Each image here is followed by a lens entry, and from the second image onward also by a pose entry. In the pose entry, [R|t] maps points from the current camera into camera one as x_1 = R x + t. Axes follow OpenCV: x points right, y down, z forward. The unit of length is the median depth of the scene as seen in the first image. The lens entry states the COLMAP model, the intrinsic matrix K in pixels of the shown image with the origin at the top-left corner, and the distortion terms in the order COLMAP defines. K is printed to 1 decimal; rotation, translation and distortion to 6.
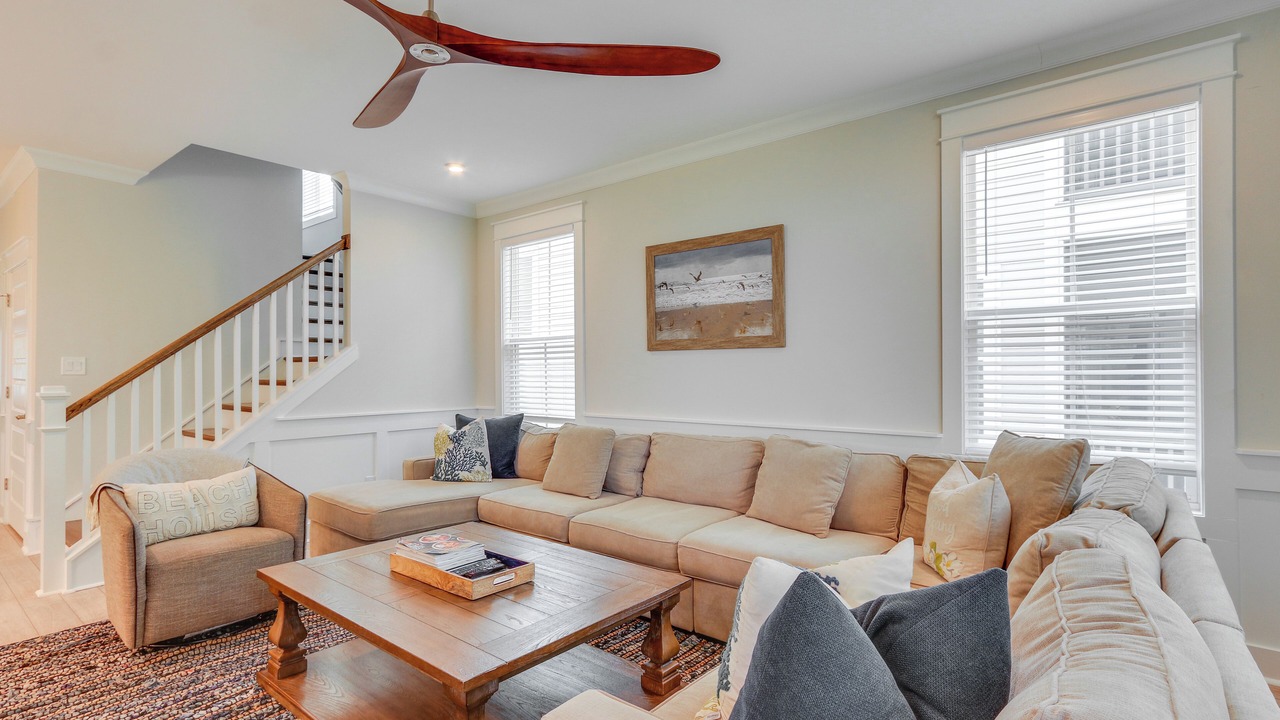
lens RADIAL K [[621.7, 0, 637.4], [0, 621.7, 366.5], [0, 0, 1]] dist [0.002155, 0.000165]
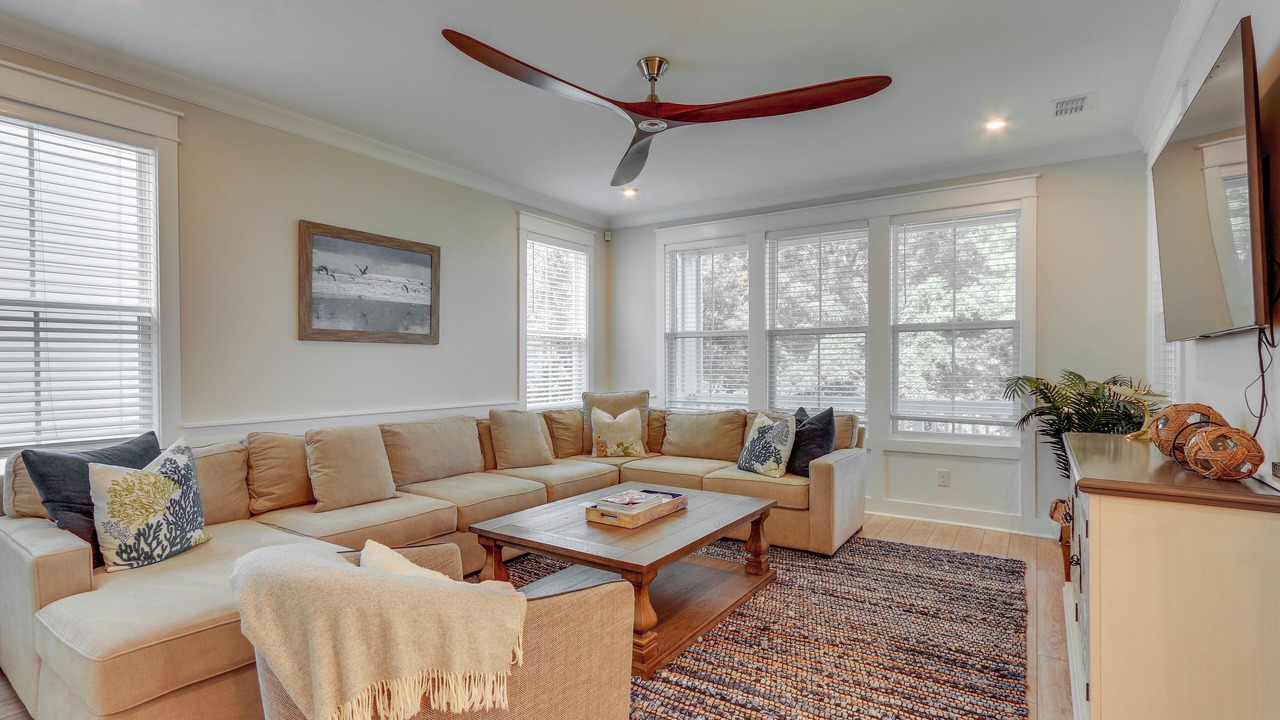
lens RADIAL K [[603.3, 0, 628.5], [0, 603.3, 360.8], [0, 0, 1]] dist [-0.003669, 0.000109]
pose [[-0.102993, 0.011794, 0.994612, -0.919991], [0.000298, 0.999930, -0.011826, 0.015165], [-0.994682, -0.000922, -0.102989, 0.670881]]
